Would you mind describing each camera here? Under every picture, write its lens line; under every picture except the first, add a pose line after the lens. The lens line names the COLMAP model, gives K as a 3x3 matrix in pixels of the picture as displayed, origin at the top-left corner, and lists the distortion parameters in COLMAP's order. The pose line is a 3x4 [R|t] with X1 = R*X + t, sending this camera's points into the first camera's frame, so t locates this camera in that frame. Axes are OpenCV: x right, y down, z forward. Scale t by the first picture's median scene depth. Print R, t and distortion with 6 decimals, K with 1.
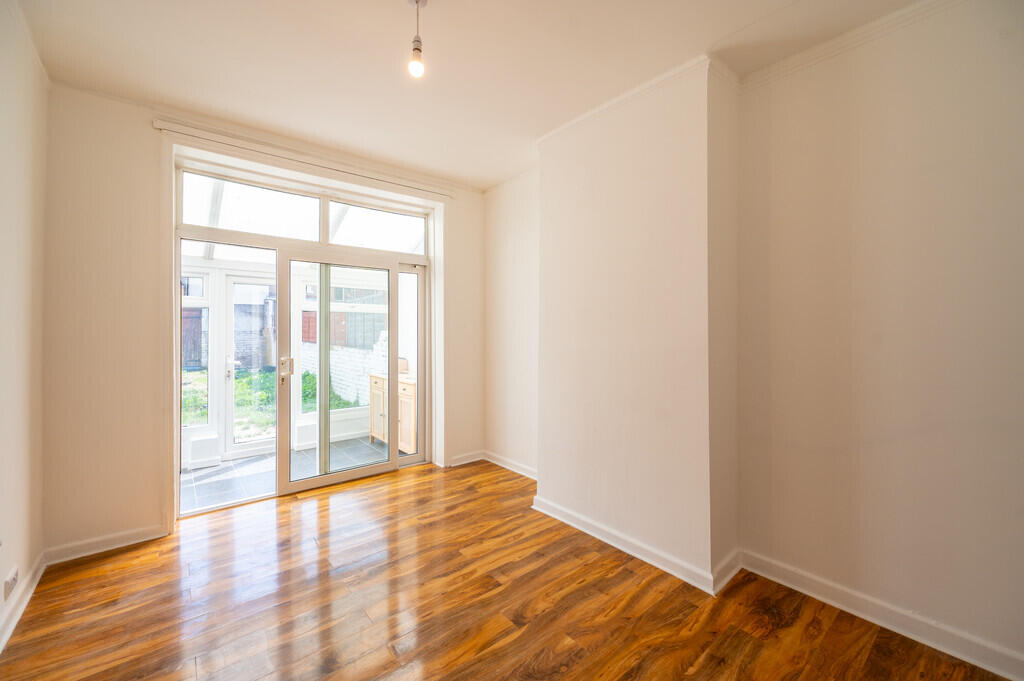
lens RADIAL K [[411.9, 0, 512.1], [0, 411.9, 335.3], [0, 0, 1]] dist [-0.002792, -0.000208]
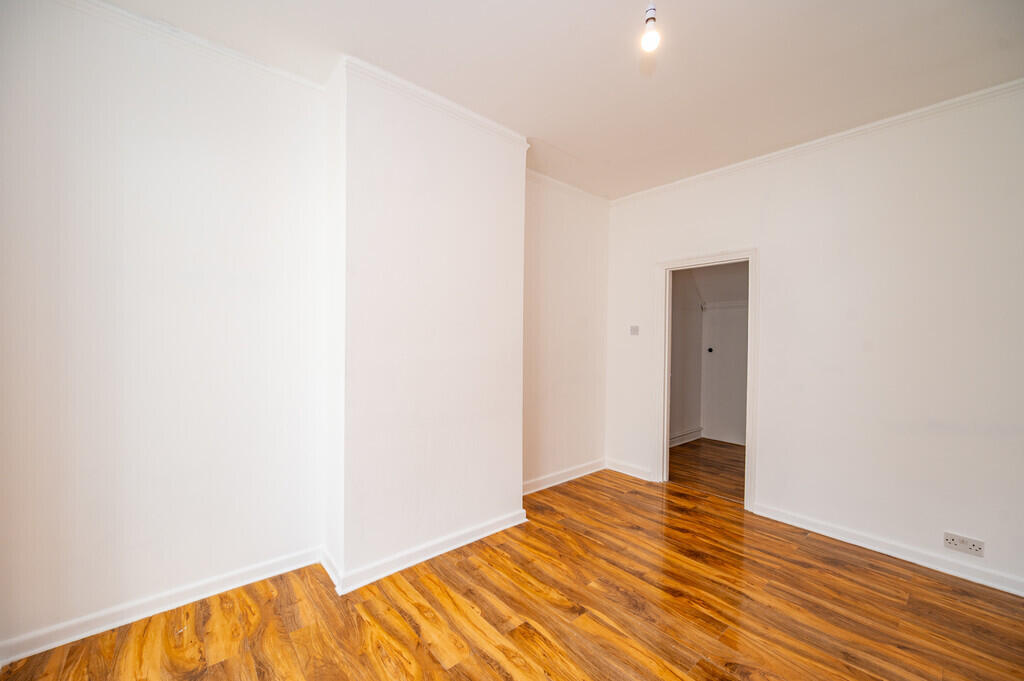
lens RADIAL K [[411.9, 0, 512.1], [0, 411.9, 340.5], [0, 0, 1]] dist [-0.002792, -0.000208]
pose [[-0.031826, -0.006765, 0.999471, -0.859378], [-0.000373, 0.999977, 0.006757, -0.005816], [-0.999493, -0.000158, -0.031828, 1.004764]]
